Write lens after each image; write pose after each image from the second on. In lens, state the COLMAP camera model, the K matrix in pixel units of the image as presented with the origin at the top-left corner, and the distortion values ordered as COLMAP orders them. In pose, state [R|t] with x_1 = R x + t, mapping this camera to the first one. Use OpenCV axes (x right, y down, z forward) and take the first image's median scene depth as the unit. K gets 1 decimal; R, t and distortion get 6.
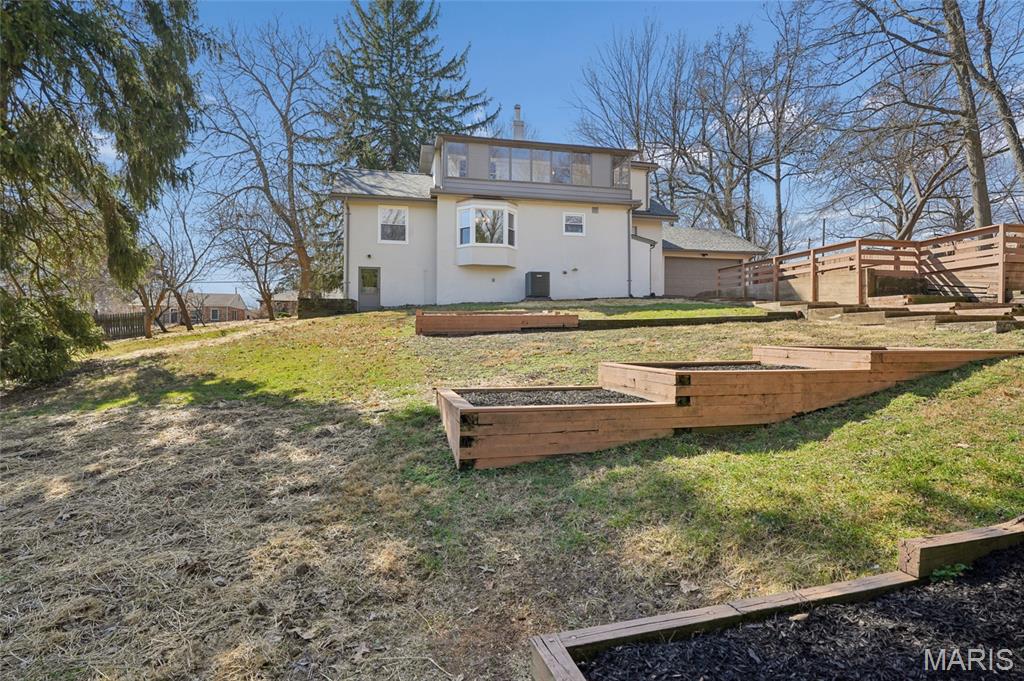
lens RADIAL K [[530.8, 0, 512.0], [0, 530.8, 340.5], [0, 0, 1]] dist [-0.004441, -0.000538]
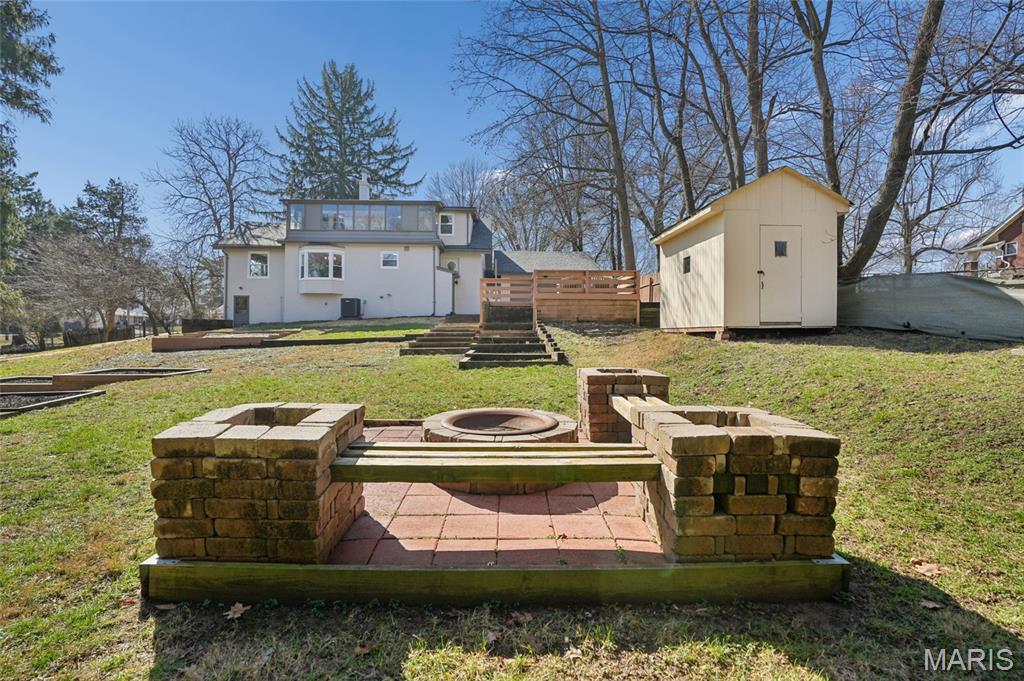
lens RADIAL K [[483.1, 0, 512.0], [0, 483.1, 340.5], [0, 0, 1]] dist [0.000182, 0.000029]
pose [[0.980436, 0.006907, -0.196718, 0.663789], [-0.005460, 0.999954, 0.007893, -0.032467], [0.196764, -0.006665, 0.980428, -0.112594]]
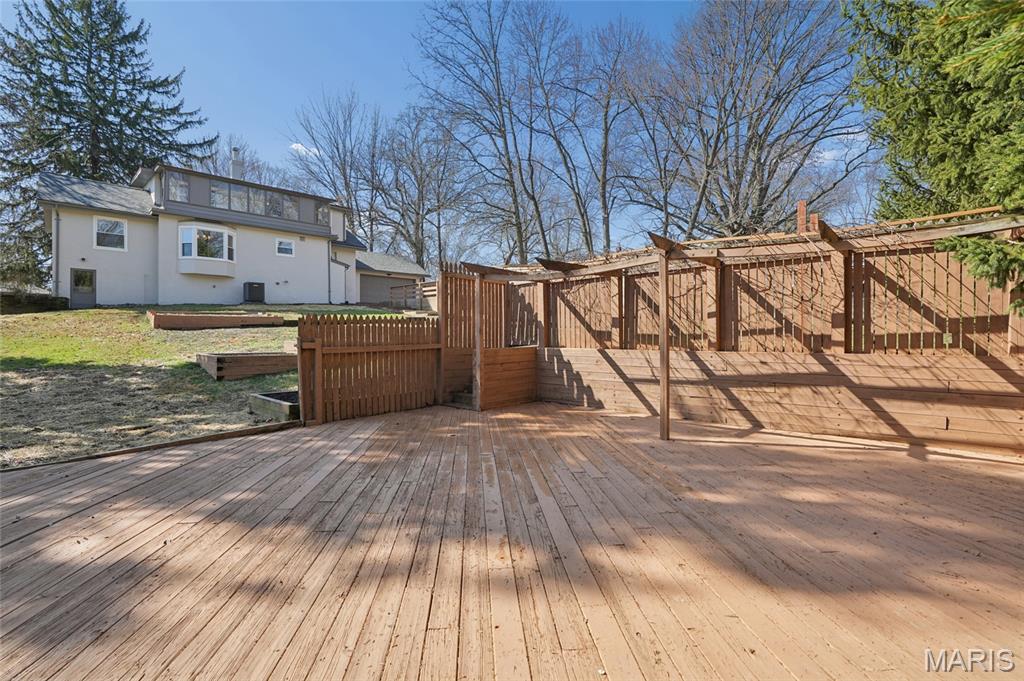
lens RADIAL K [[473.9, 0, 512.0], [0, 473.9, 340.5], [0, 0, 1]] dist [0.003121, 0.001489]
pose [[0.856565, -0.004329, 0.516021, -0.011600], [0.000863, 0.999975, 0.006957, 0.007501], [-0.516038, -0.005513, 0.856548, -0.330230]]
